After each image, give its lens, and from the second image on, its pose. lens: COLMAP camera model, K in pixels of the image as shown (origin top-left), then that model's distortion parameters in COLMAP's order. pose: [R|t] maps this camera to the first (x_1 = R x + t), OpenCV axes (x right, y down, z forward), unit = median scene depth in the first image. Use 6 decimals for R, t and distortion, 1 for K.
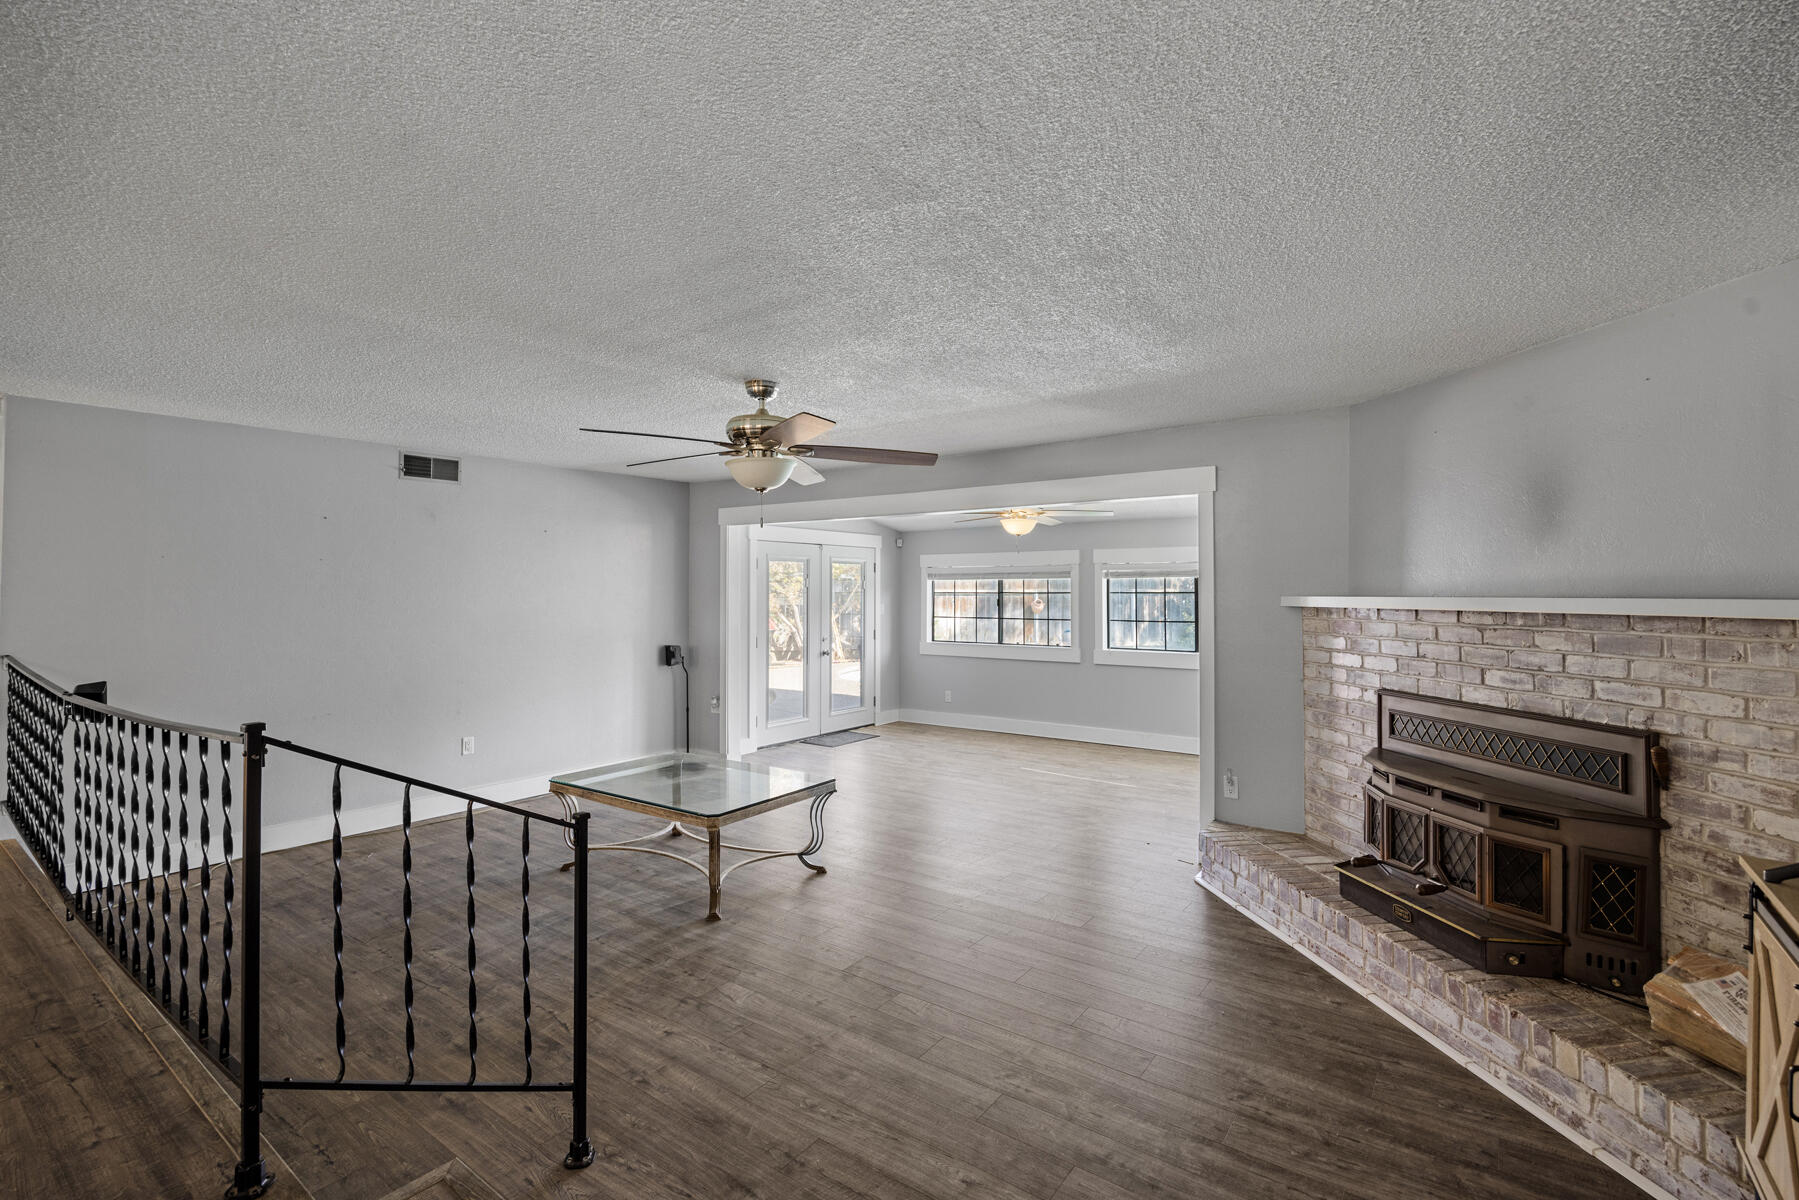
lens RADIAL K [[815.9, 0, 900.2], [0, 815.9, 575.0], [0, 0, 1]] dist [-0.000499, -0.000428]
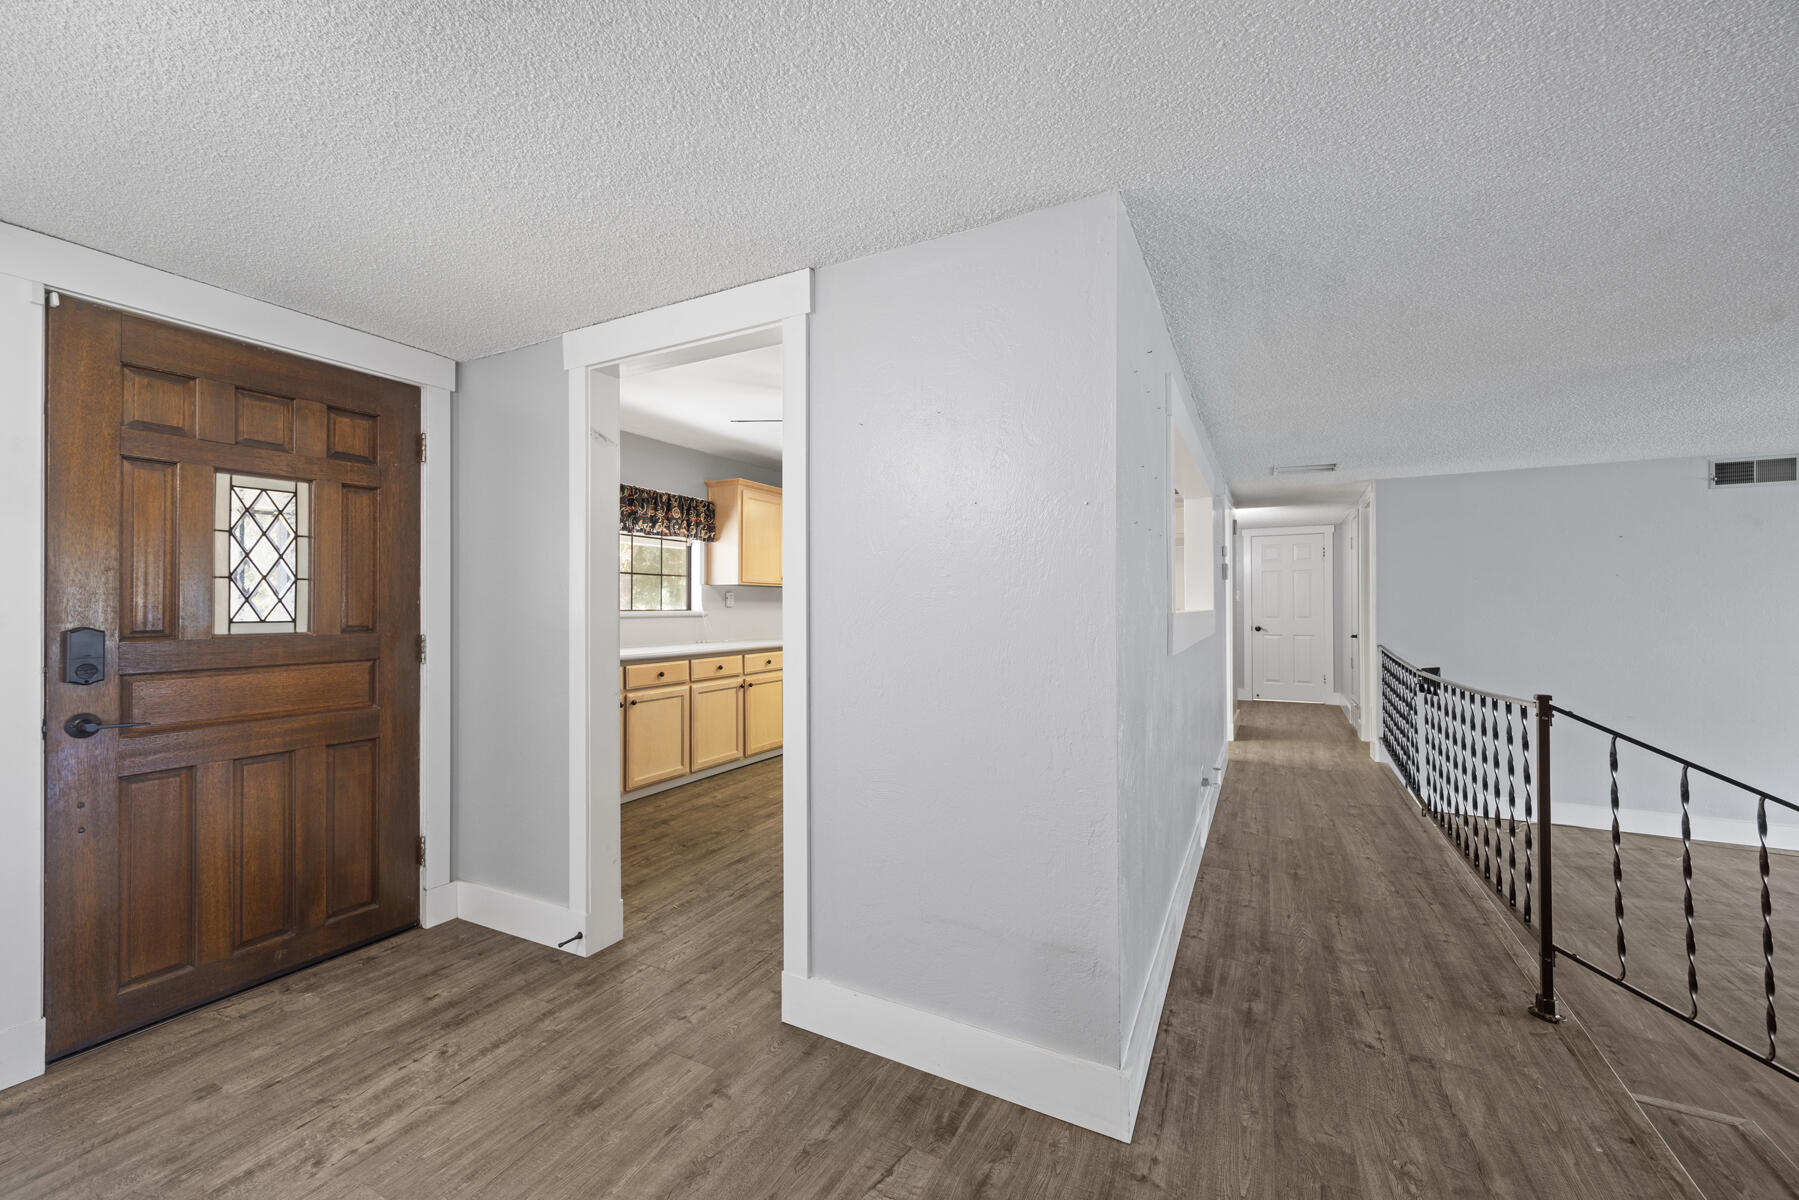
lens RADIAL K [[698.2, 0, 864.3], [0, 698.2, 599.4], [0, 0, 1]] dist [-0.006551, -0.000406]
pose [[0.113935, -0.008391, -0.993453, 0.219808], [0.020457, 0.999772, -0.006098, -0.003271], [0.993278, -0.019628, 0.114080, -0.249670]]
